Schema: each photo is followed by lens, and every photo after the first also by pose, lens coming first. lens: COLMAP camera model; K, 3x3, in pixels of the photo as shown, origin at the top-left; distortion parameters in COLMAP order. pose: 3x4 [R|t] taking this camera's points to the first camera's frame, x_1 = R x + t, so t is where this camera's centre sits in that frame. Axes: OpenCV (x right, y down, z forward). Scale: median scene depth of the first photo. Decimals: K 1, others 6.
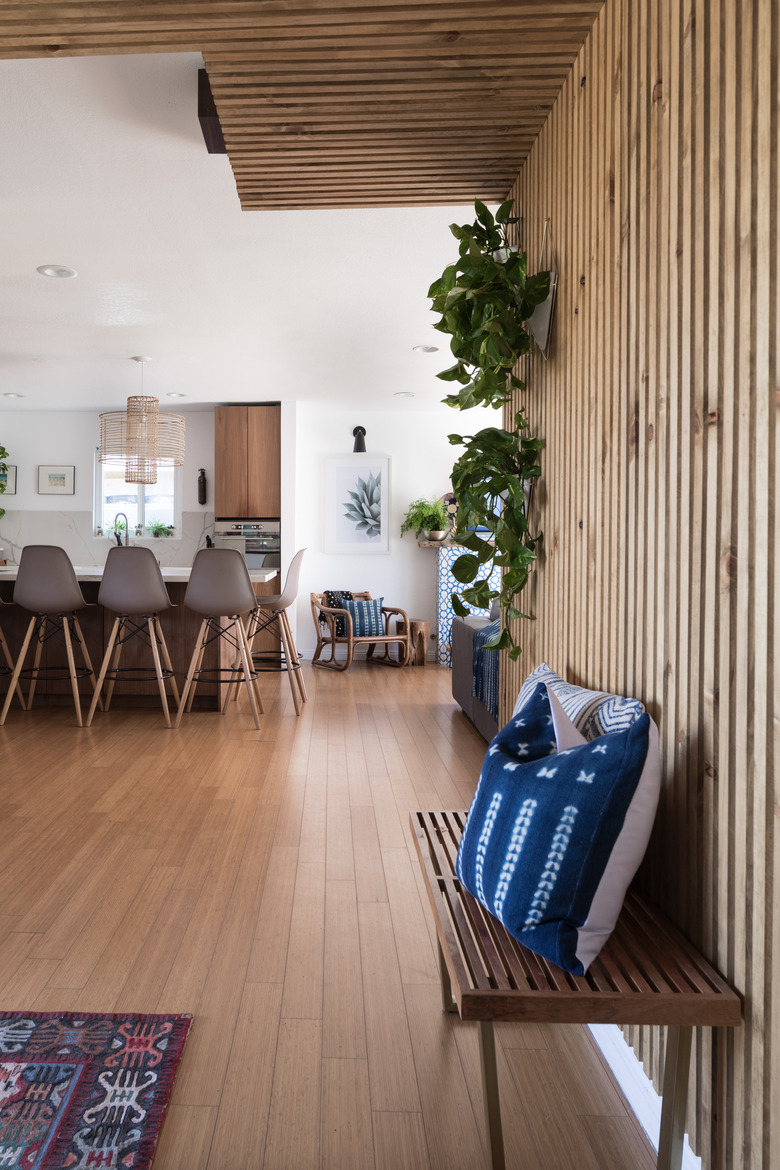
lens RADIAL K [[800.6, 0, 282.4], [0, 800.6, 550.3], [0, 0, 1]] dist [-0.008320, -0.001129]
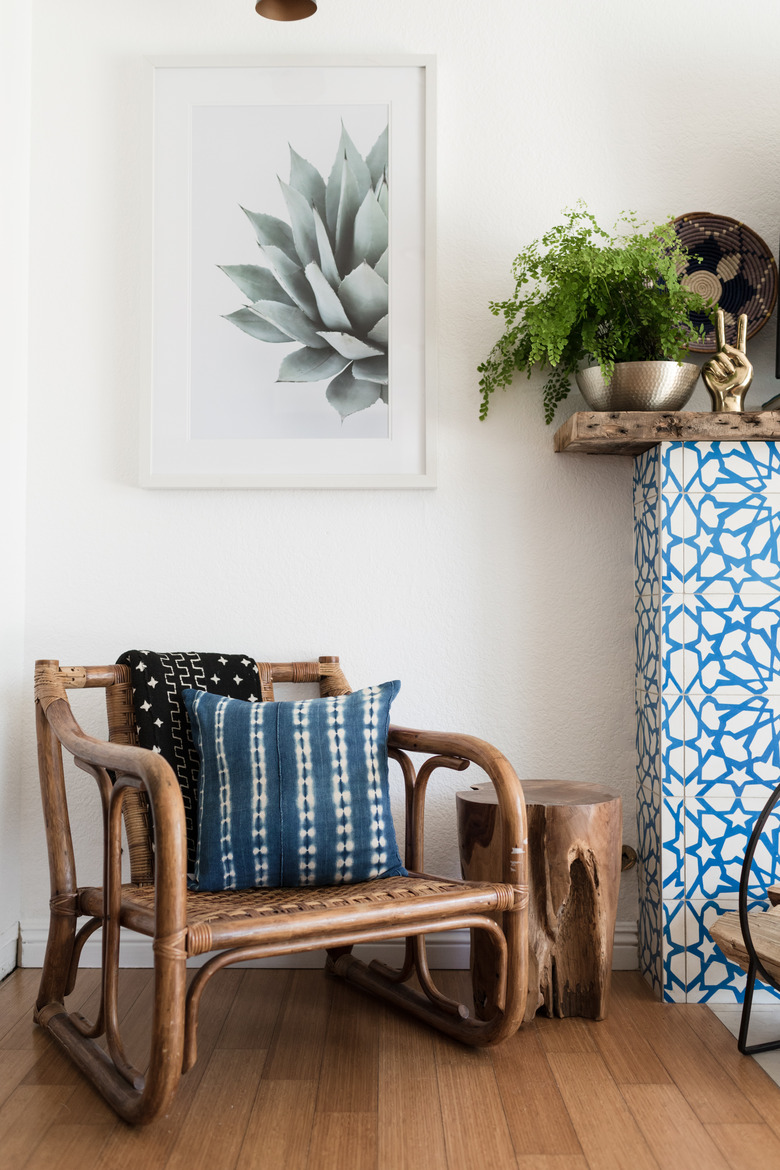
lens RADIAL K [[1126.8, 0, 363.8], [0, 1126.8, 575.1], [0, 0, 1]] dist [0.012740, 0.000000]
pose [[0.999329, -0.002213, 0.036550, 0.106346], [0.003916, 0.998906, -0.046608, 0.044543], [-0.036407, 0.046720, 0.998244, 0.702872]]
